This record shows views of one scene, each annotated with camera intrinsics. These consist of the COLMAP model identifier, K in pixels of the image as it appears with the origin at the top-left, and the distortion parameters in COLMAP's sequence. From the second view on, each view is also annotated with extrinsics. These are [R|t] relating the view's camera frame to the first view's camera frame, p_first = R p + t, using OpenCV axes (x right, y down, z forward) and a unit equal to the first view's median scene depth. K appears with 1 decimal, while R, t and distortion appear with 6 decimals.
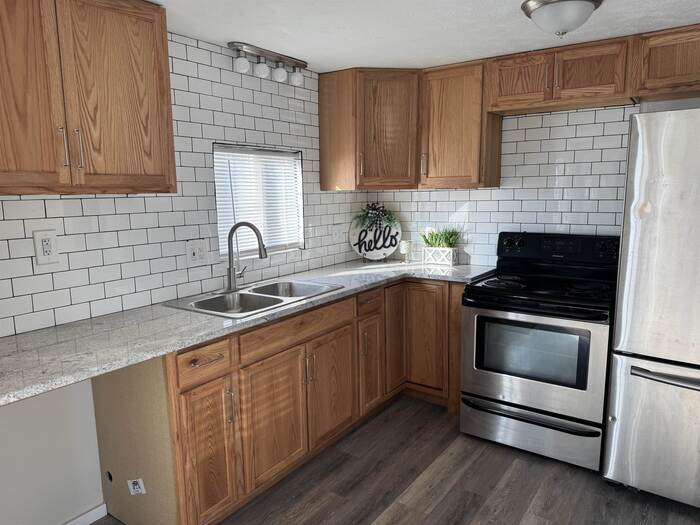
lens RADIAL K [[483.2, 0, 350.0], [0, 483.2, 262.5], [0, 0, 1]] dist [0.118934, -0.179623]
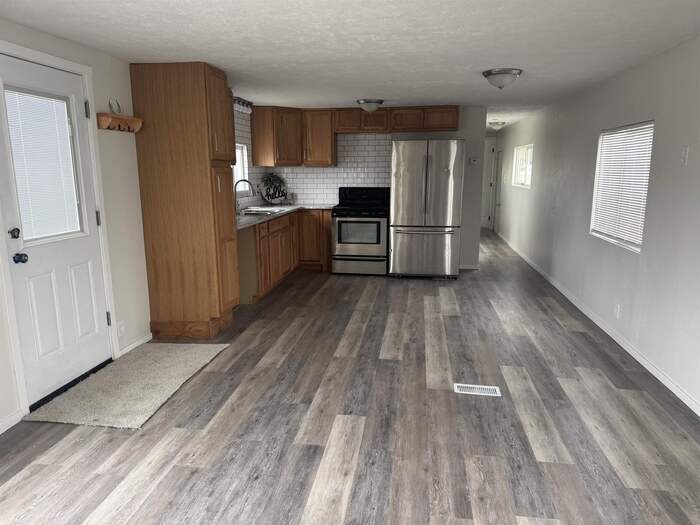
lens RADIAL K [[494.9, 0, 350.8], [0, 494.9, 272.9], [0, 0, 1]] dist [0.064276, -0.067784]
pose [[0.888775, -0.079055, 0.451475, -0.674098], [0.057942, 0.996490, 0.060423, 0.187162], [-0.454667, -0.027543, 0.890236, -1.000329]]
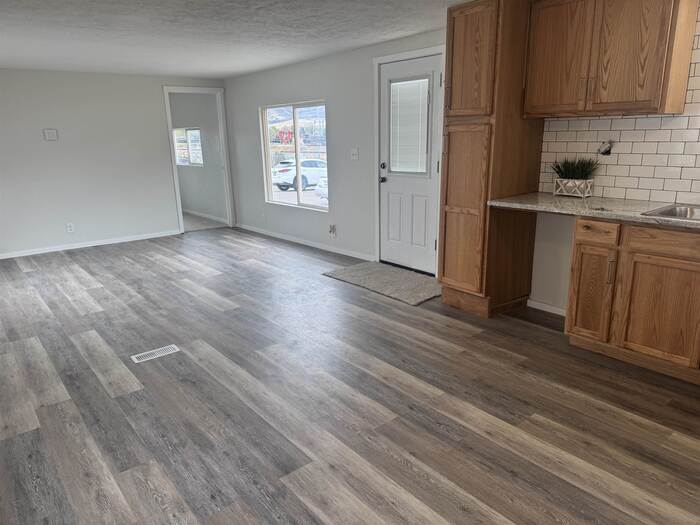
lens RADIAL K [[502.2, 0, 350.0], [0, 502.2, 262.5], [0, 0, 1]] dist [0.032174, -0.036828]
pose [[-0.275520, 0.271197, -0.922248, 0.839315], [-0.119004, 0.942378, 0.312669, -0.061991], [0.953901, 0.195898, -0.227370, 0.403203]]
